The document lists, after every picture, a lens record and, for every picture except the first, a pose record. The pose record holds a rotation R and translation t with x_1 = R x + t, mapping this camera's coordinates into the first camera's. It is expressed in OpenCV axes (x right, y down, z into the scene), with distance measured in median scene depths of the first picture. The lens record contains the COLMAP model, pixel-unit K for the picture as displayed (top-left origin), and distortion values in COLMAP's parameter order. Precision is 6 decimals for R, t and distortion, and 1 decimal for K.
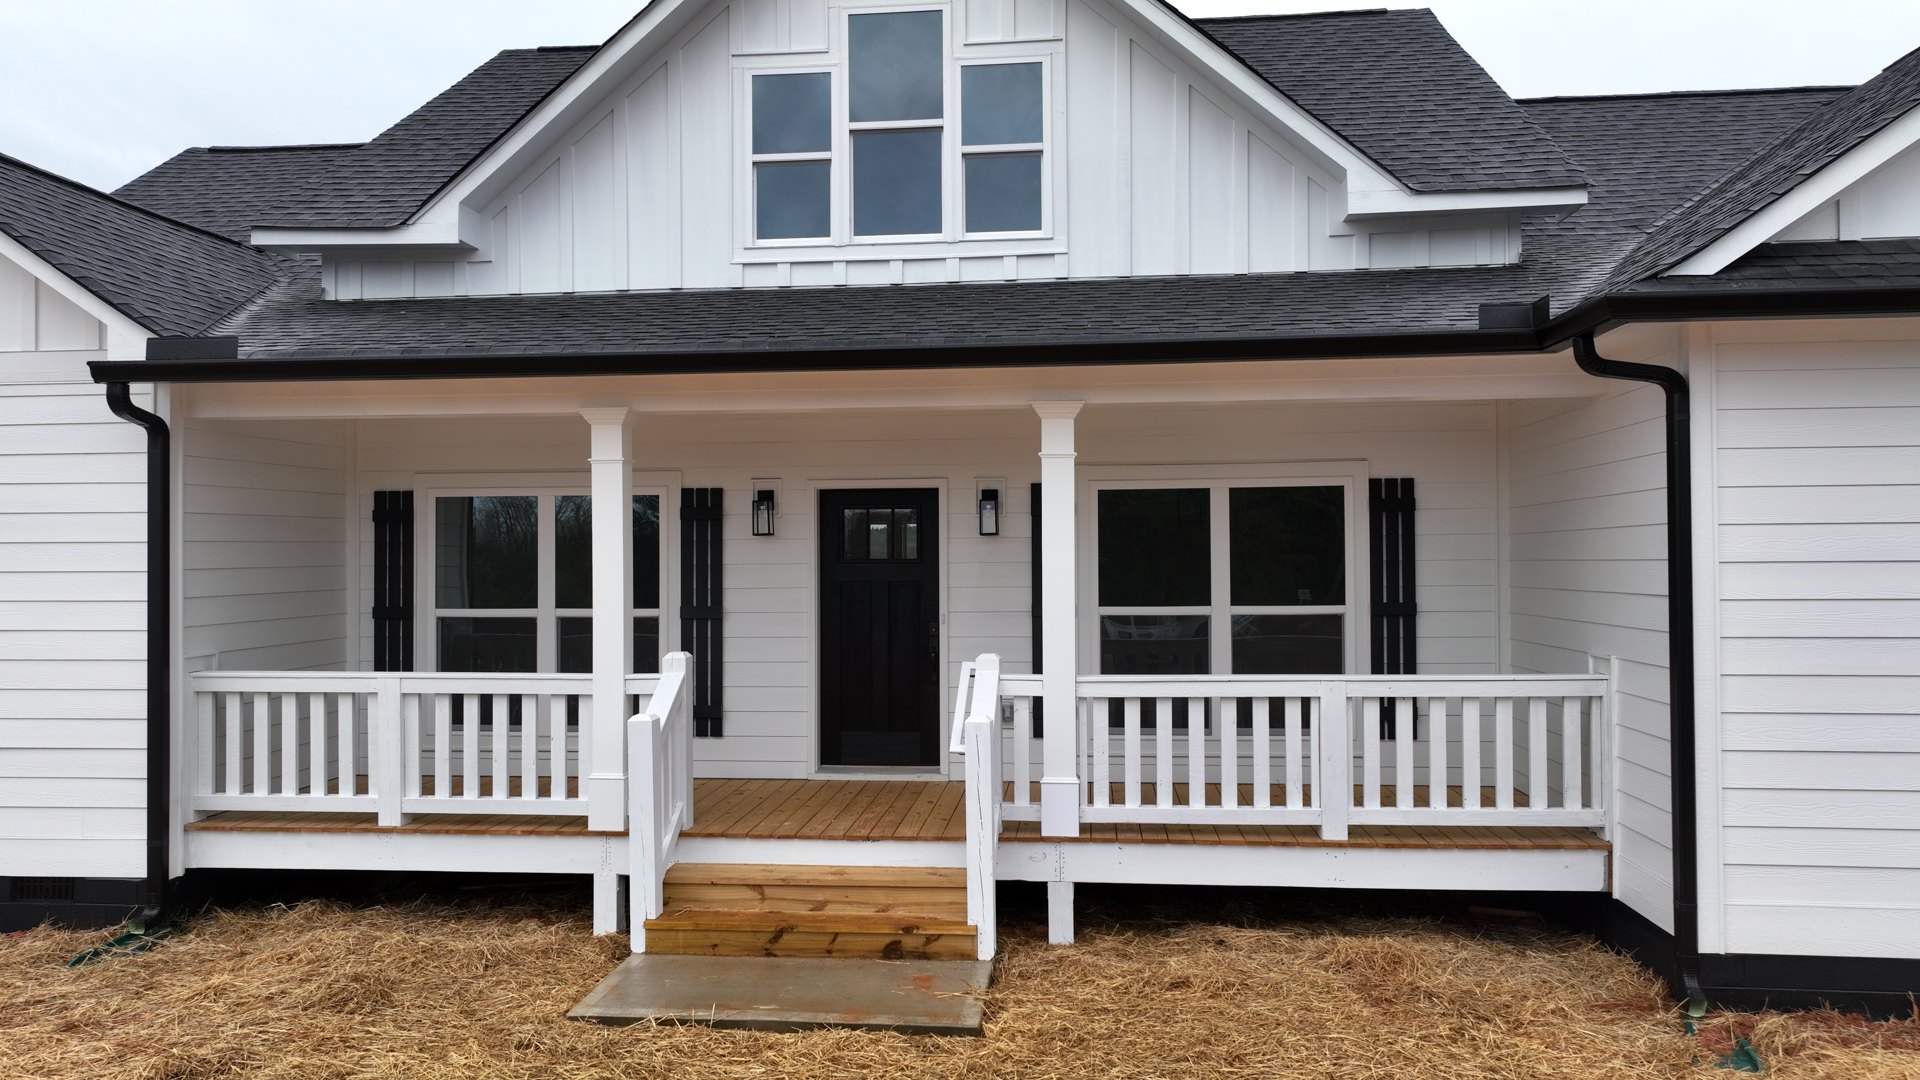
lens RADIAL K [[1354.8, 0, 960.0], [0, 1354.8, 540.0], [0, 0, 1]] dist [0.000687, 0.021904]
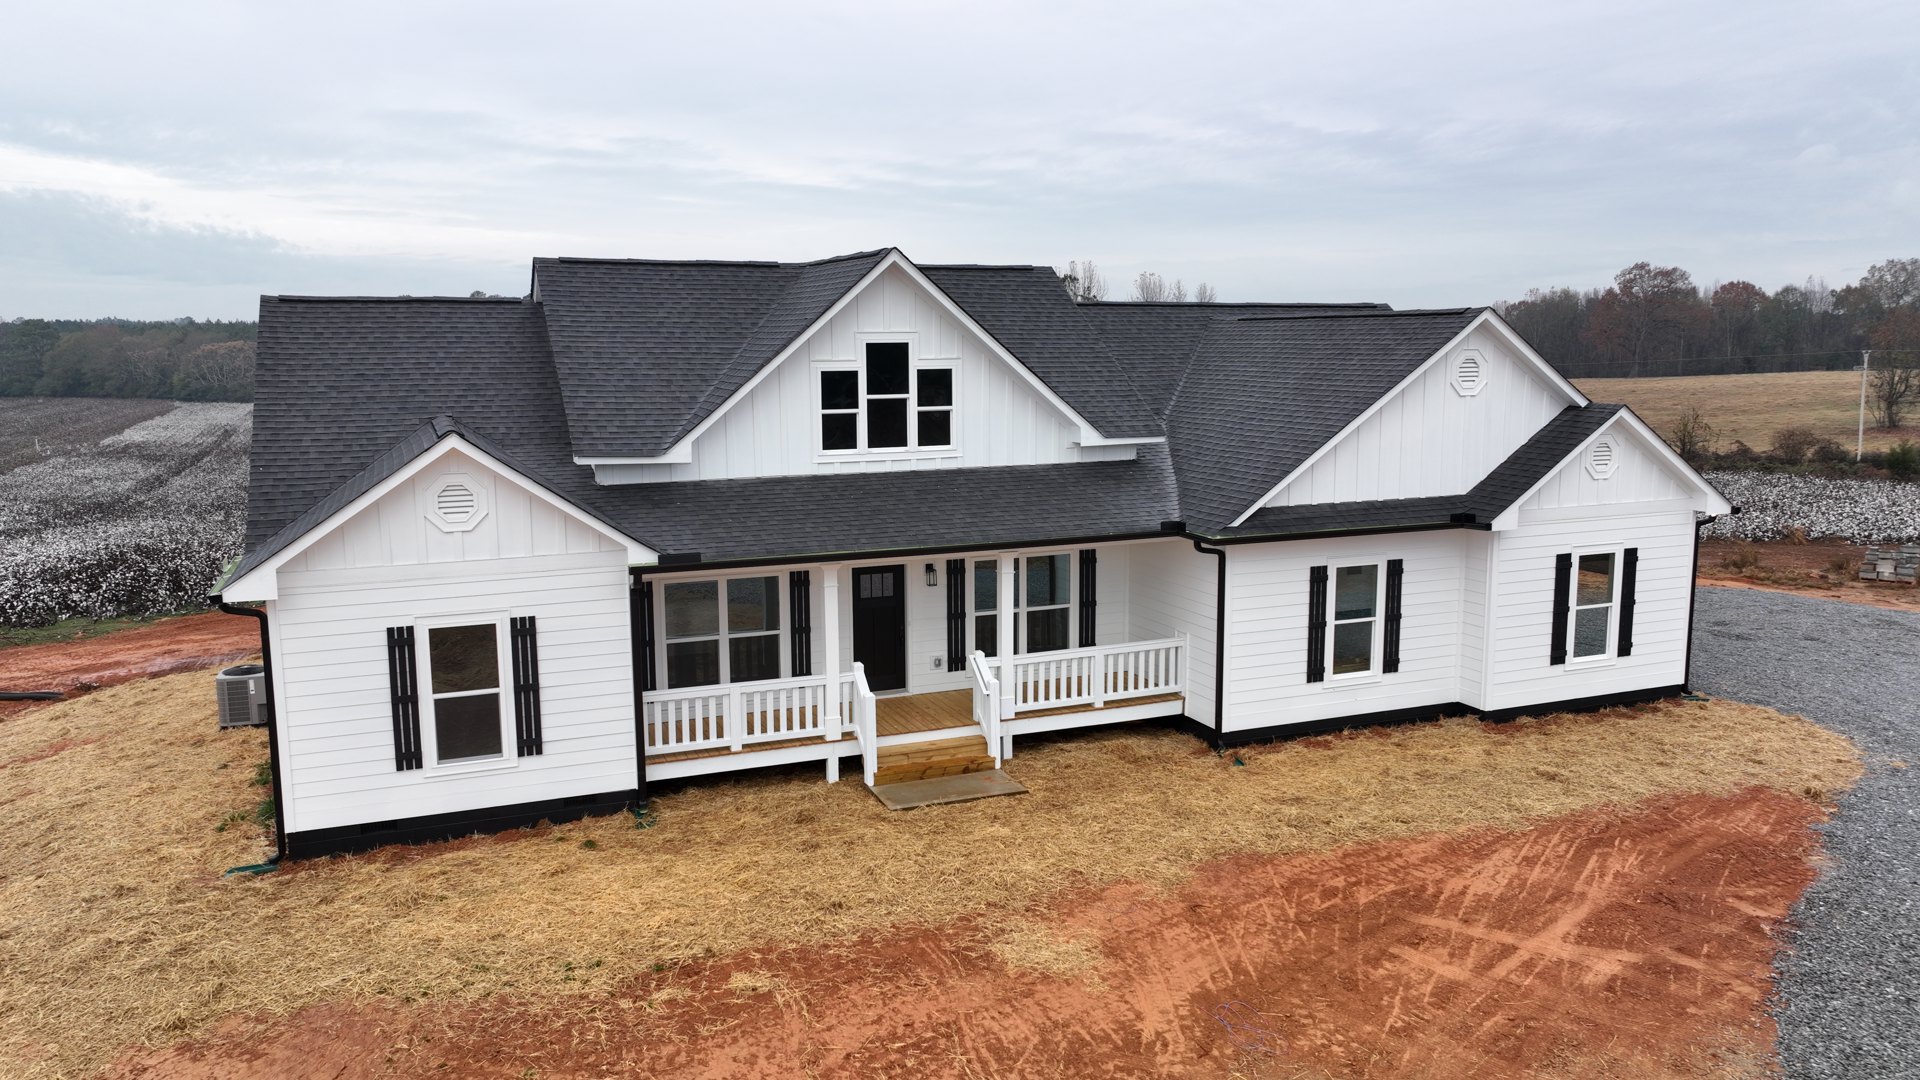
lens RADIAL K [[1354.8, 0, 960.0], [0, 1354.8, 540.0], [0, 0, 1]] dist [0.000687, 0.021904]
pose [[0.883235, -0.067746, 0.464010, -1.115925], [-0.004482, 0.988244, 0.152816, -0.483122], [-0.468908, -0.137052, 0.872549, -1.097899]]
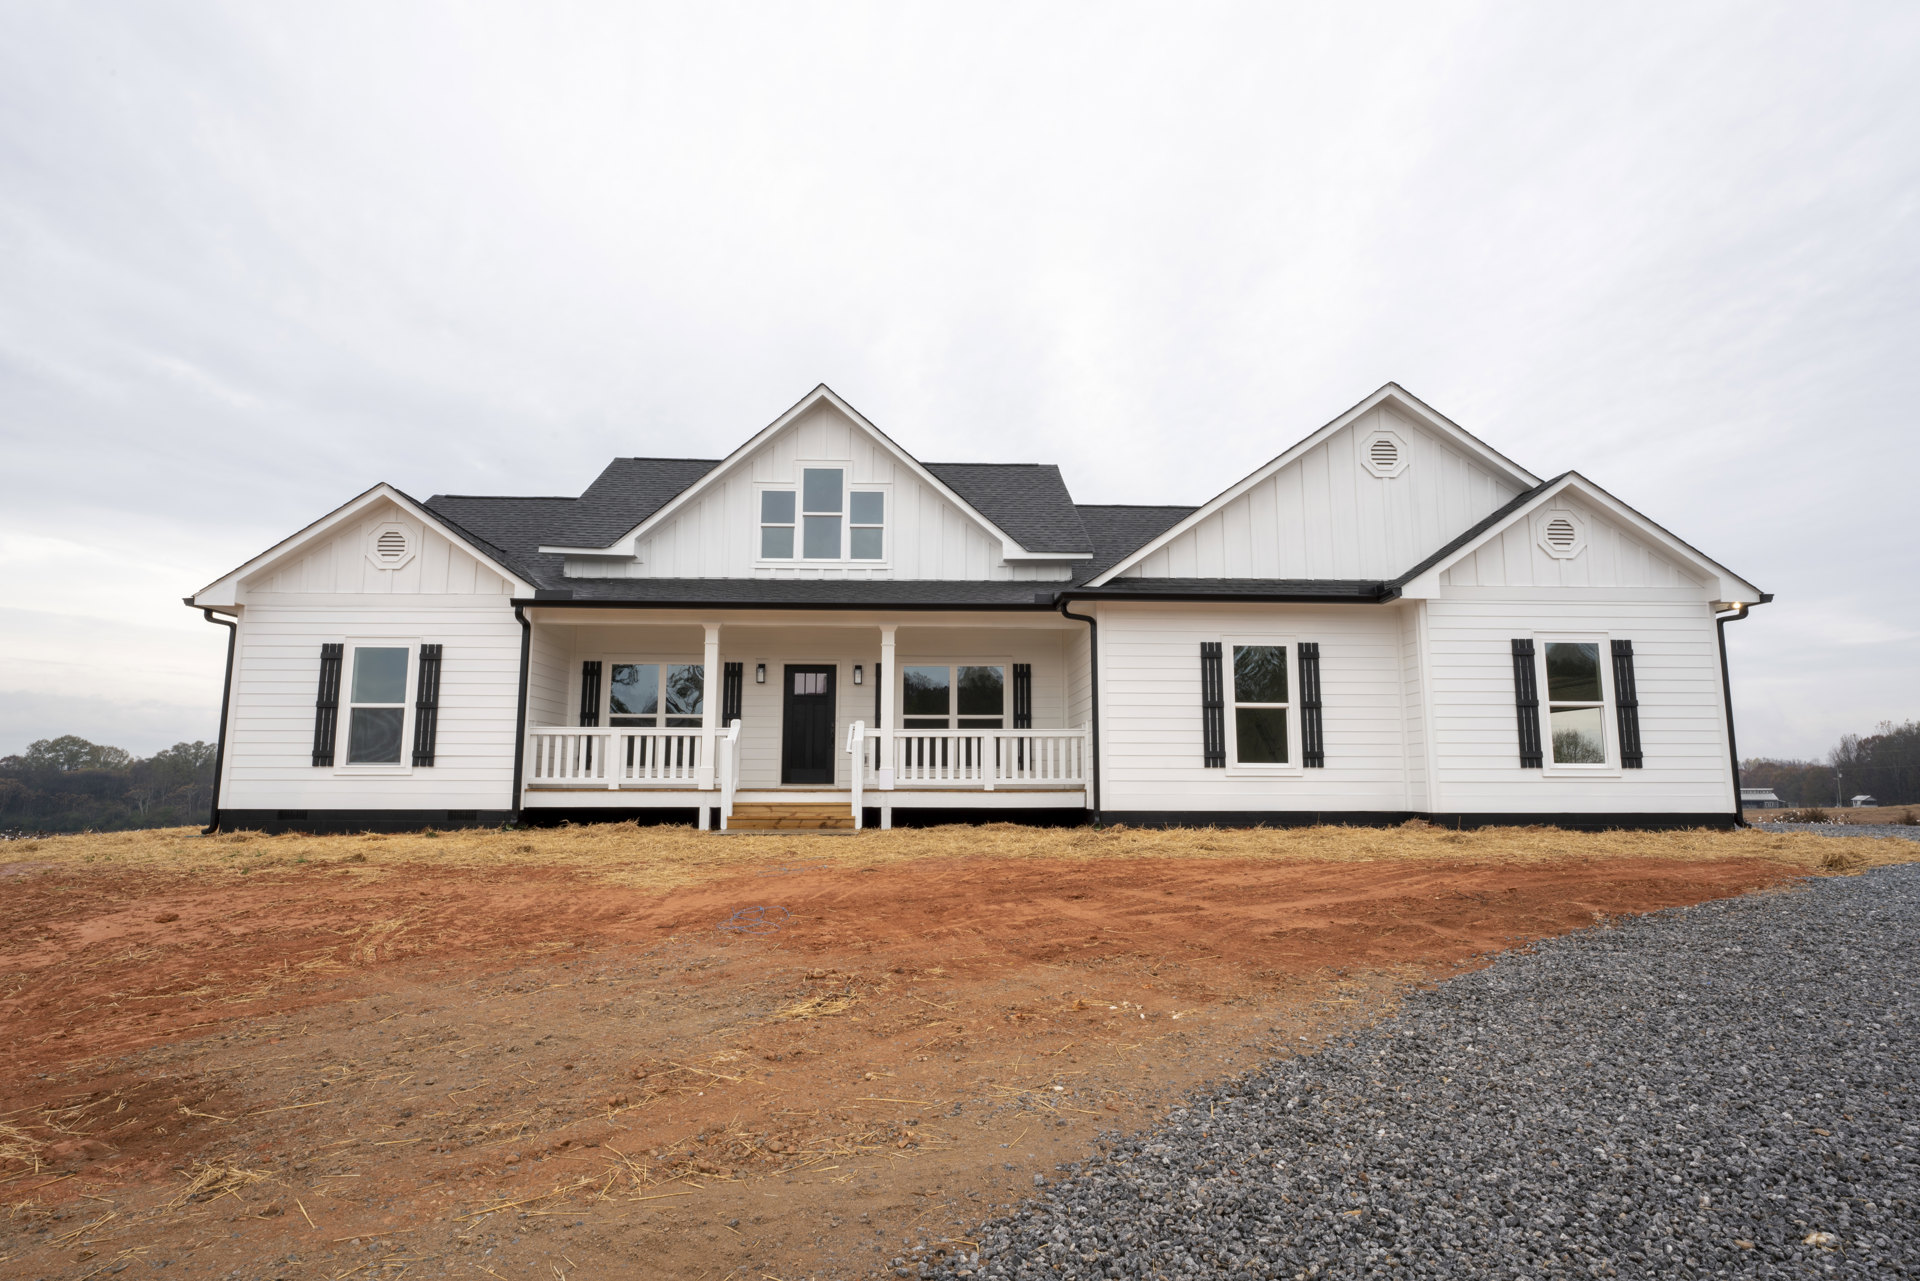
lens RADIAL K [[1048.6, 0, 955.4], [0, 1048.6, 637.5], [0, 0, 1]] dist [-0.001075, 0.000758]
pose [[0.989468, 0.027951, 0.142030, -0.085088], [-0.009107, 0.991257, -0.131628, 0.182185], [-0.144467, 0.128948, 0.981072, -0.985707]]
